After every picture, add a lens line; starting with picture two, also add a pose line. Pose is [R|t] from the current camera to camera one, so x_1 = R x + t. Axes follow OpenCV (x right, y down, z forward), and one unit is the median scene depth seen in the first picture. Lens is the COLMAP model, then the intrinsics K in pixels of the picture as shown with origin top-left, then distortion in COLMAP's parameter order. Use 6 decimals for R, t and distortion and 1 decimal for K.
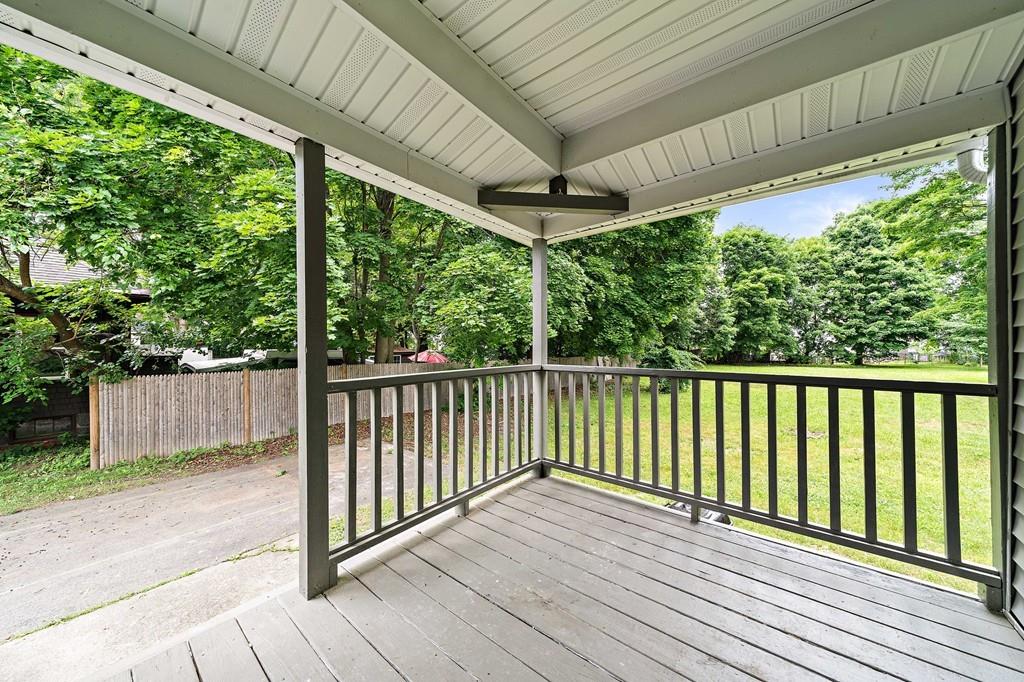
lens RADIAL K [[356.6, 0, 512.0], [0, 356.6, 341.0], [0, 0, 1]] dist [0.001855, 0.000033]
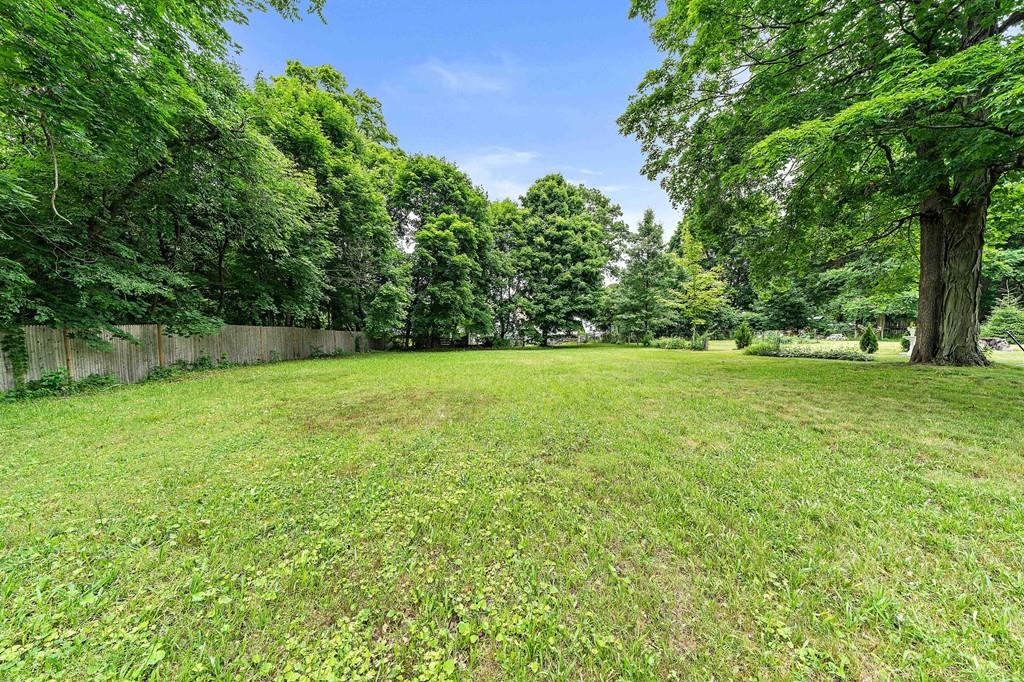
lens RADIAL K [[356.6, 0, 512.0], [0, 356.6, 341.0], [0, 0, 1]] dist [0.001855, 0.000033]
pose [[0.757625, -0.016845, 0.652472, 0.329556], [-0.000154, 0.999662, 0.025988, 0.032246], [-0.652690, -0.019789, 0.757367, 0.385911]]
